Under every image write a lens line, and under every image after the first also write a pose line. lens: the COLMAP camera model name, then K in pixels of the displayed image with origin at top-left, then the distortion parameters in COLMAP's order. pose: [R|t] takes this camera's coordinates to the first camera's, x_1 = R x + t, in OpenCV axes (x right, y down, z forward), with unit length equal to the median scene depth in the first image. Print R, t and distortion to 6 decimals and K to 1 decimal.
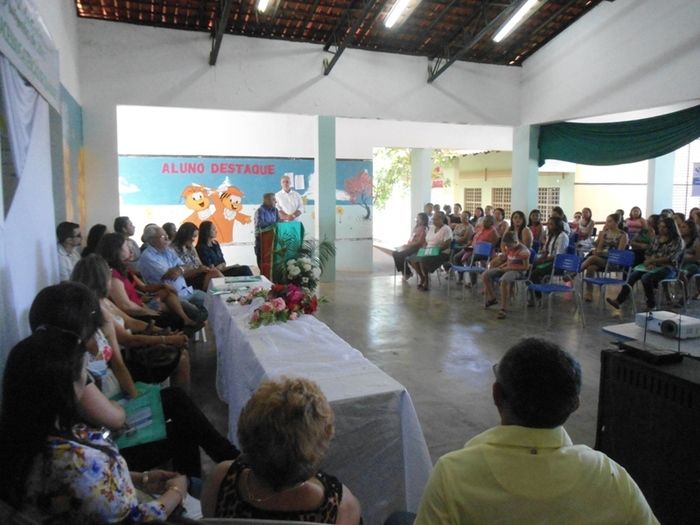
lens RADIAL K [[512.9, 0, 340.0], [0, 512.9, 245.8], [0, 0, 1]] dist [-0.046707, 0.025092]
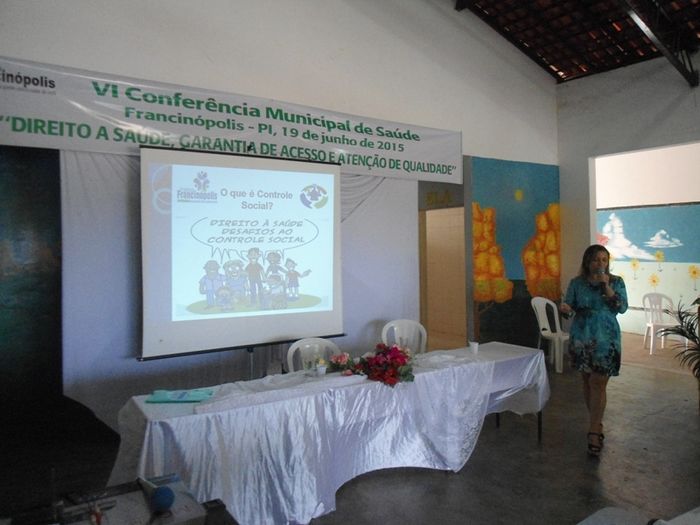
lens RADIAL K [[512.9, 0, 348.8], [0, 512.9, 236.8], [0, 0, 1]] dist [-0.046707, 0.025092]
pose [[0.240322, -0.025387, -0.970361, 0.301945], [-0.096172, 0.994117, -0.049827, -0.027610], [0.965917, 0.105296, 0.236467, 0.267156]]
